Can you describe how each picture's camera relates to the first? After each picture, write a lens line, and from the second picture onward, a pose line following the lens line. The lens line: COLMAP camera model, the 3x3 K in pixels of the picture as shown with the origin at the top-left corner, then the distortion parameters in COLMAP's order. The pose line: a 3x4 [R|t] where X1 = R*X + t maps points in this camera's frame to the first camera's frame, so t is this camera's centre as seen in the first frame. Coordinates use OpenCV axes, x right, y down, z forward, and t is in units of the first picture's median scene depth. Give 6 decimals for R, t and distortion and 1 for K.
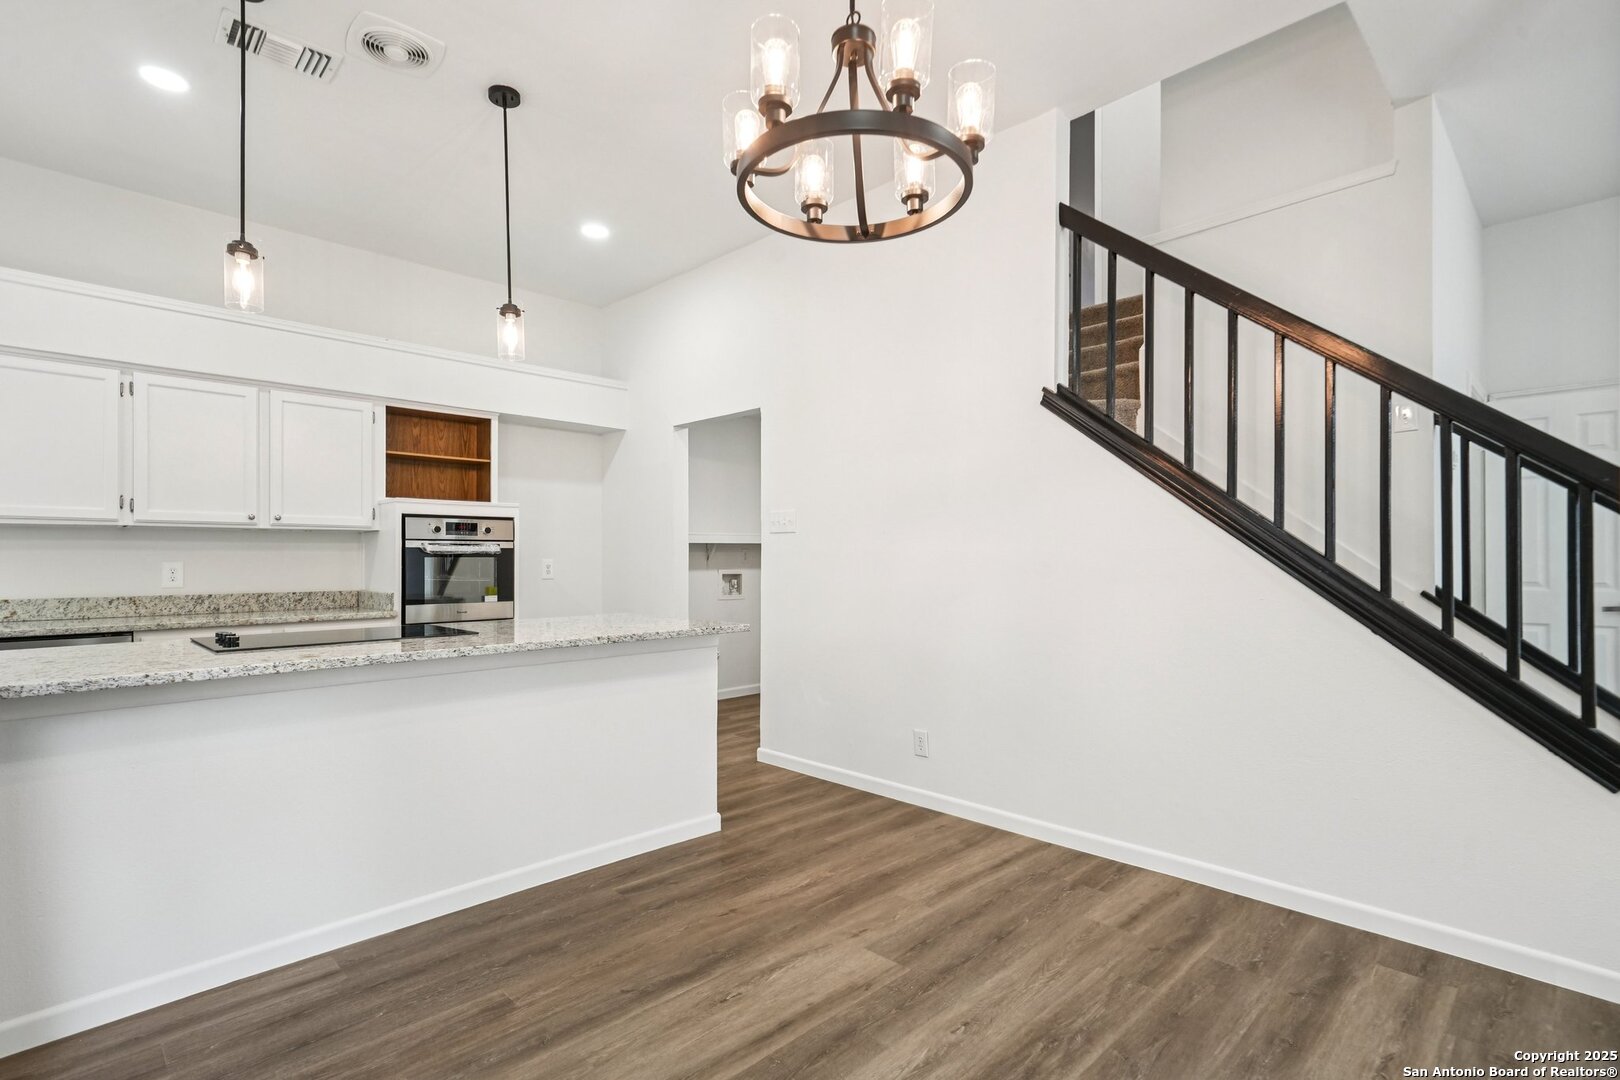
lens RADIAL K [[773.4, 0, 832.7], [0, 773.4, 560.3], [0, 0, 1]] dist [0.005471, 0.002627]
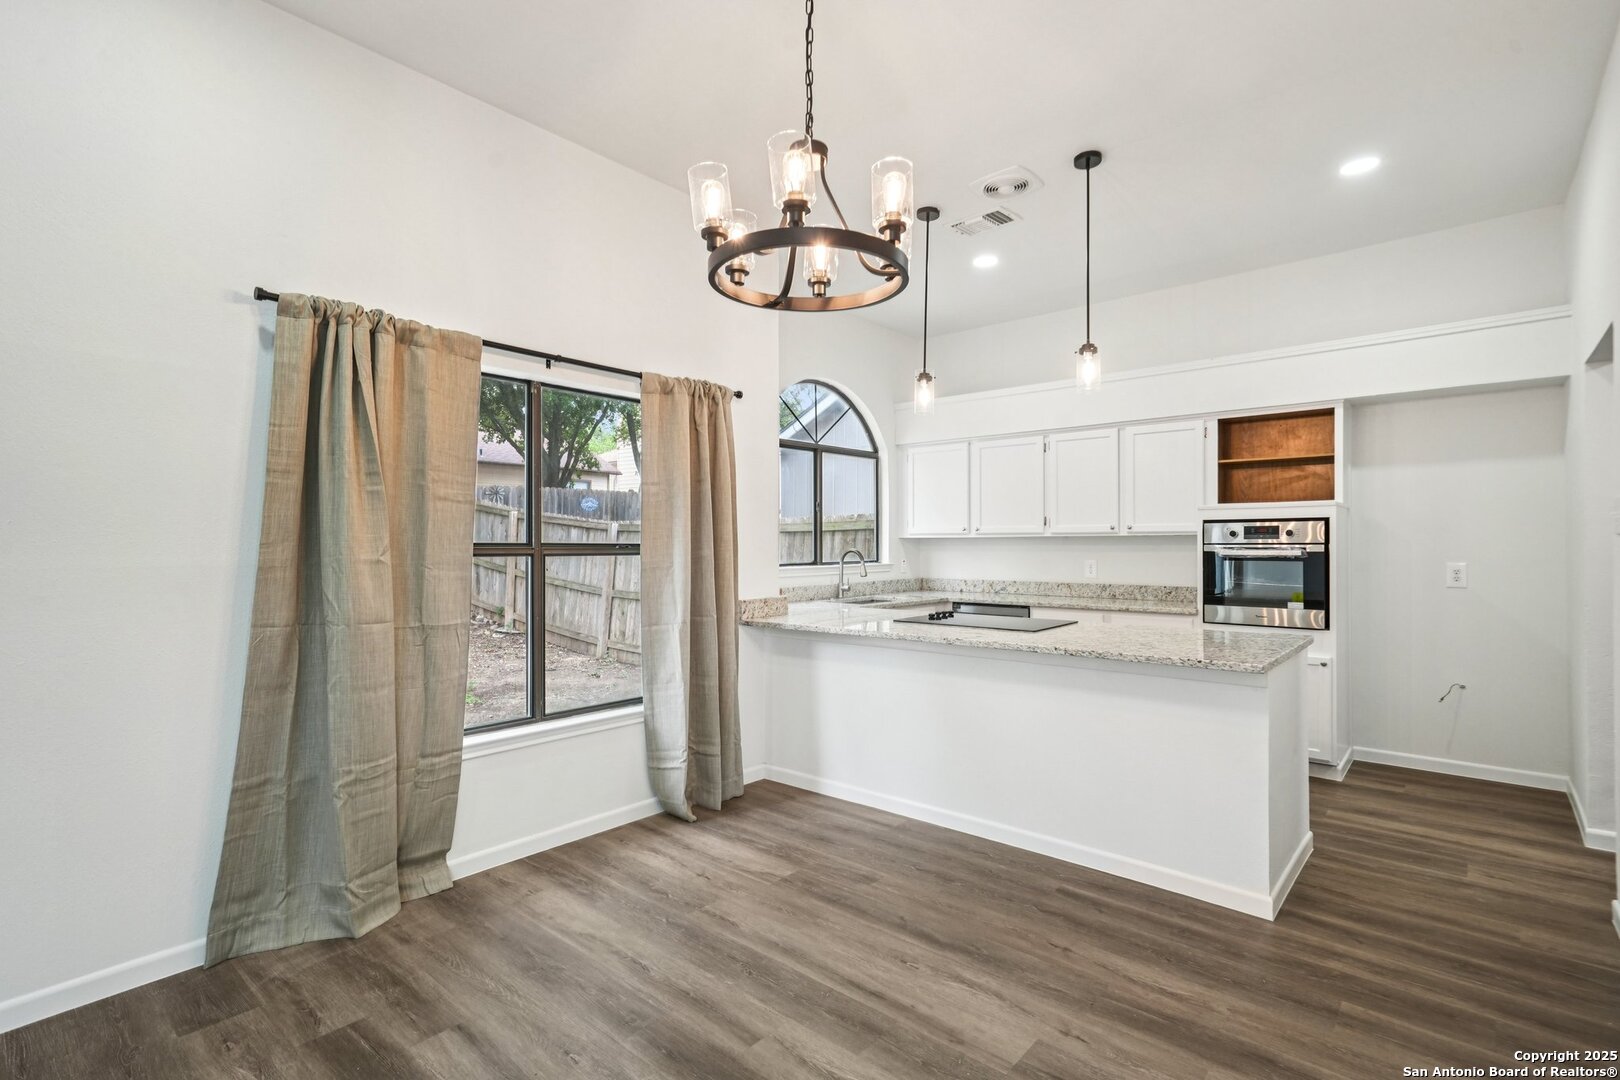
lens RADIAL K [[773.4, 0, 808.1], [0, 773.4, 538.3], [0, 0, 1]] dist [0.005471, 0.002627]
pose [[0.053304, -0.002134, -0.998576, 0.522333], [0.003992, 0.999990, -0.001924, -0.036279], [0.998570, -0.003884, 0.053312, 0.405160]]
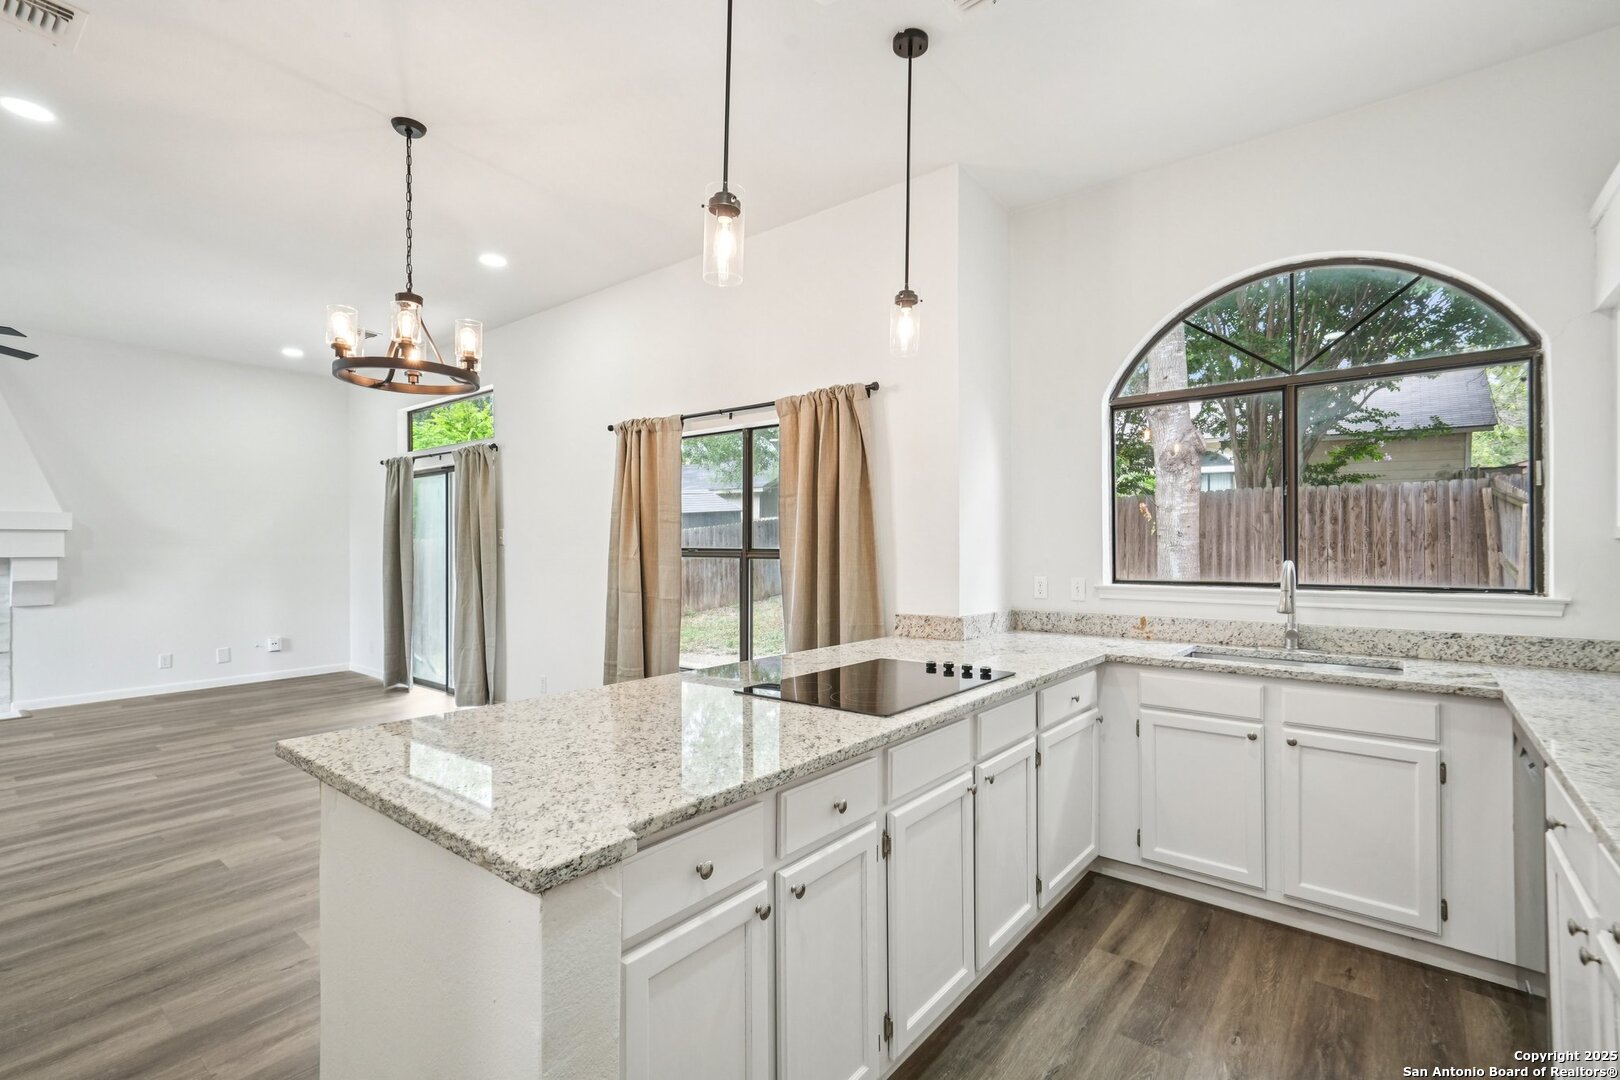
lens RADIAL K [[721.4, 0, 817.7], [0, 721.4, 545.3], [0, 0, 1]] dist [0.012722, 0.000037]
pose [[-0.995848, 0.002166, -0.091010, -0.332015], [0.002659, 0.999982, -0.005294, -0.032961], [0.090997, -0.005514, -0.995836, 1.203650]]
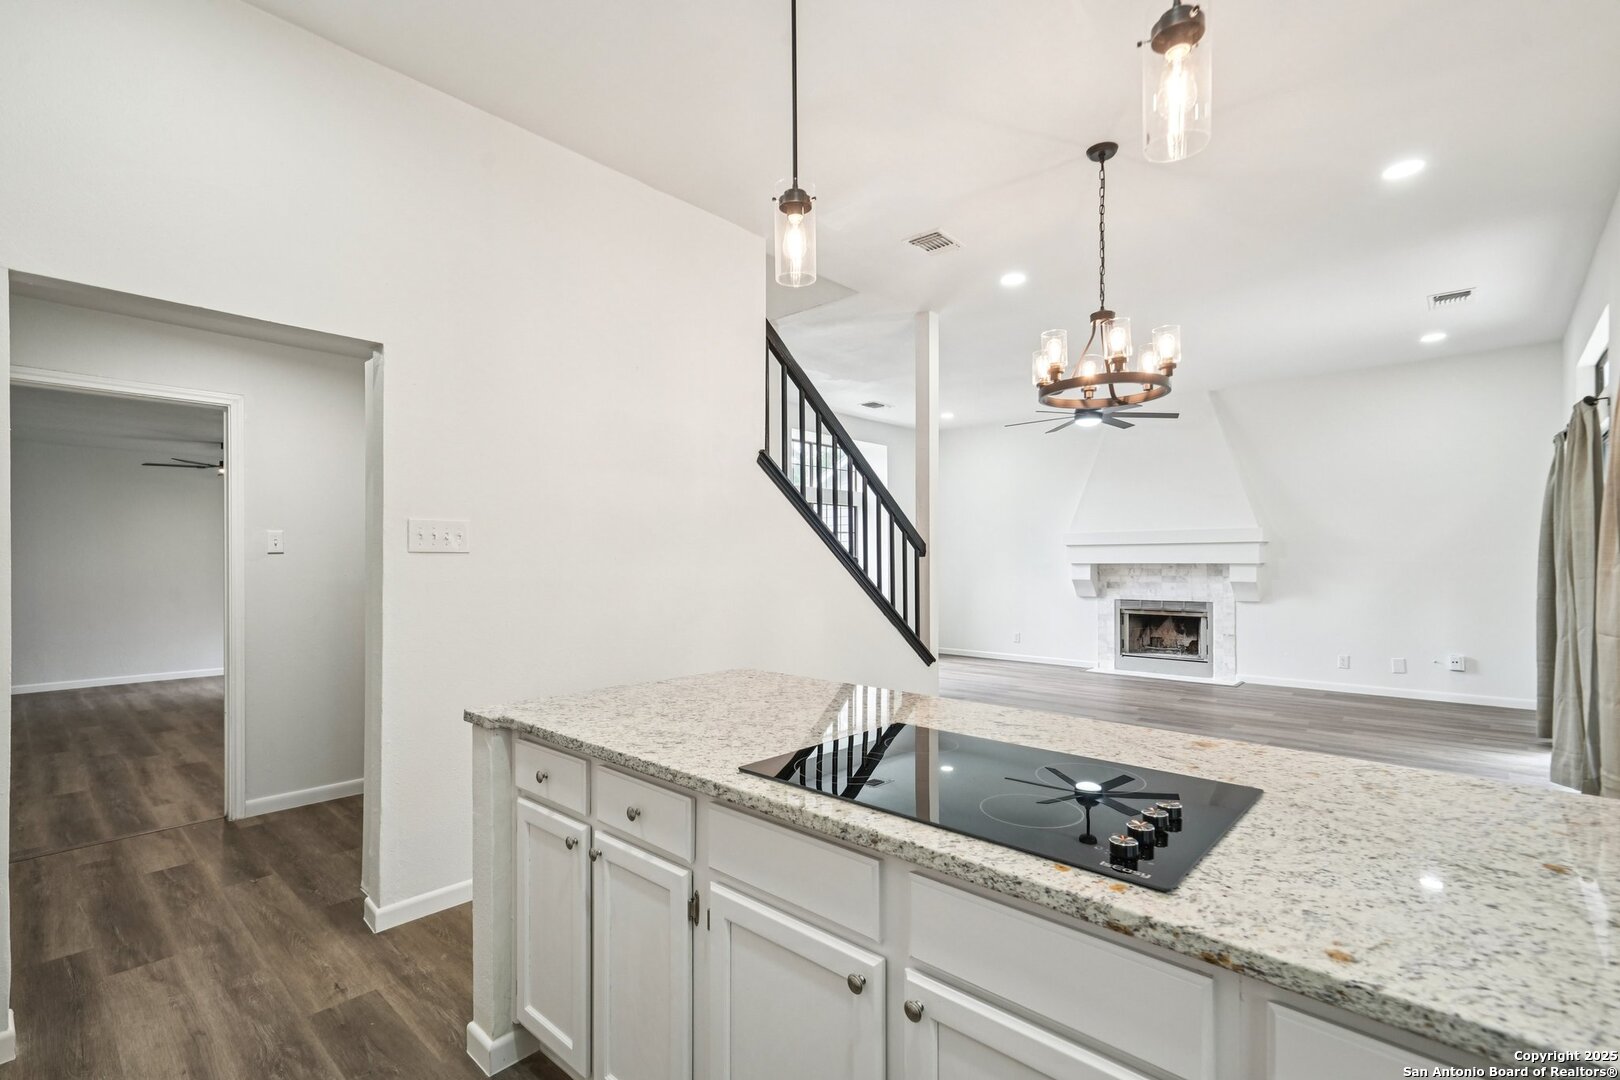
lens RADIAL K [[721.4, 0, 810.8], [0, 721.4, 560.8], [0, 0, 1]] dist [0.012722, 0.000037]
pose [[-0.025674, 0.000858, 0.999670, -0.741627], [0.002027, 0.999998, -0.000806, -0.029970], [-0.999668, 0.002006, -0.025676, 0.761615]]
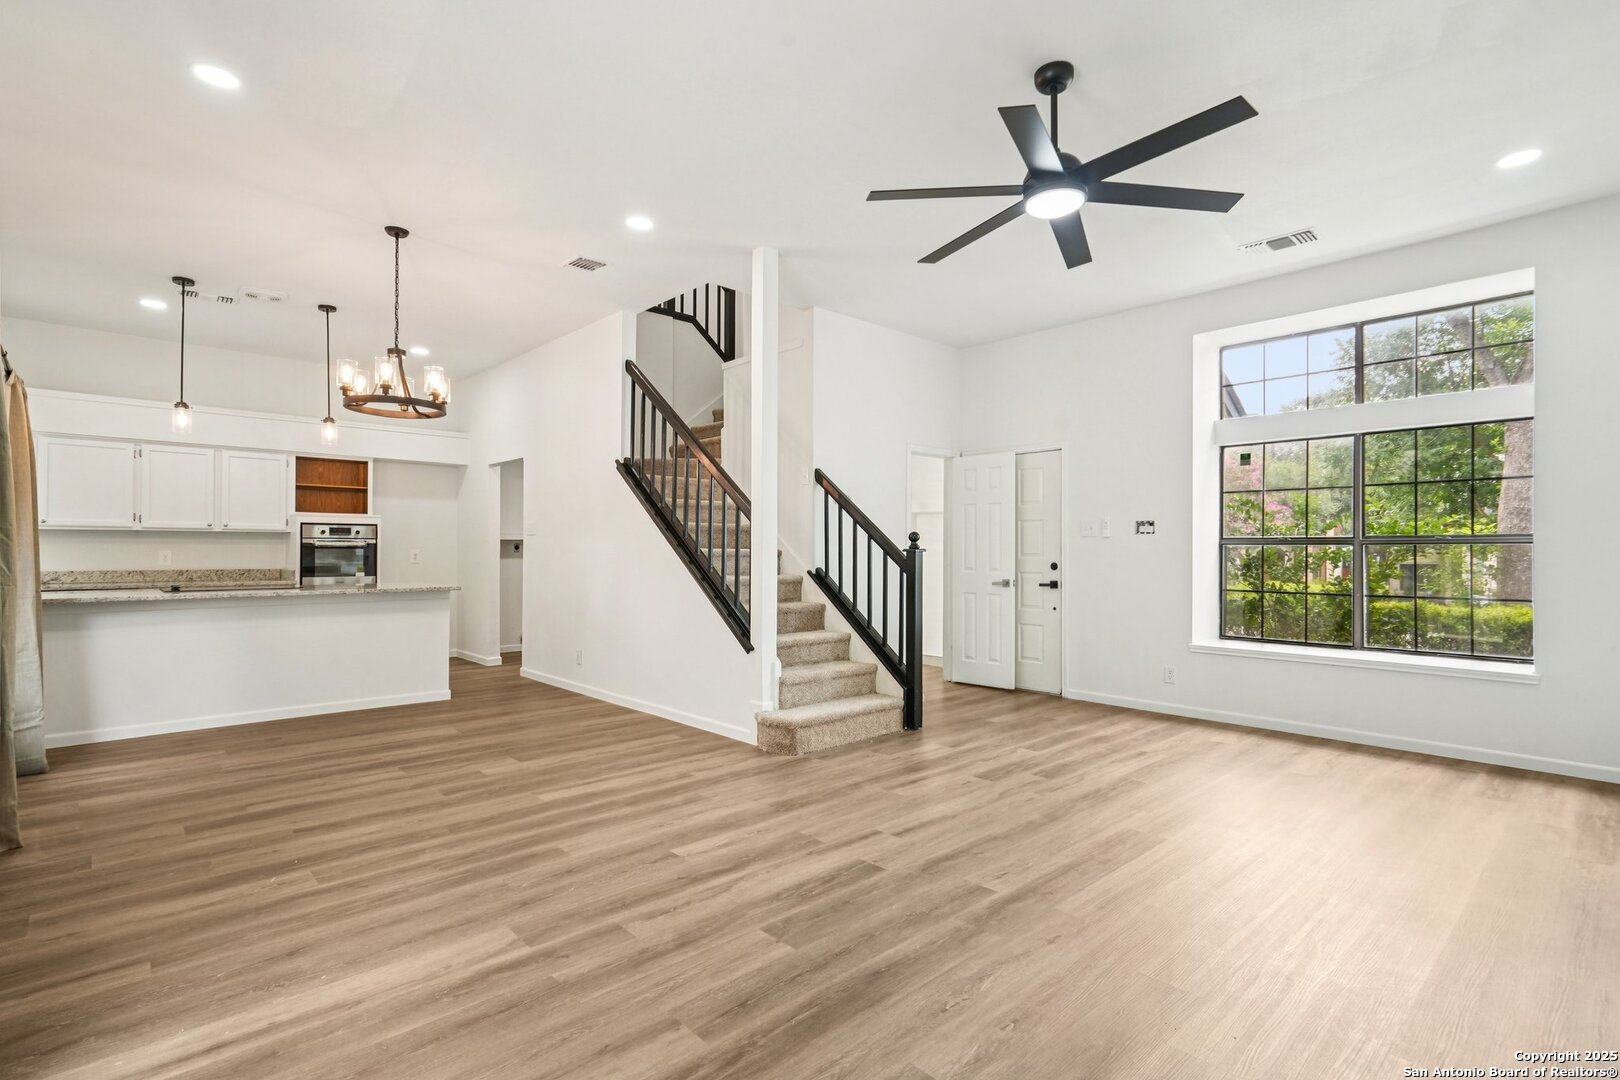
lens RADIAL K [[773.4, 0, 842.1], [0, 773.4, 549.0], [0, 0, 1]] dist [0.005471, 0.002627]
pose [[0.999536, 0.005776, -0.029907, 0.696645], [-0.005812, 0.999983, -0.001091, -0.008152], [0.029900, 0.001264, 0.999552, -0.672809]]
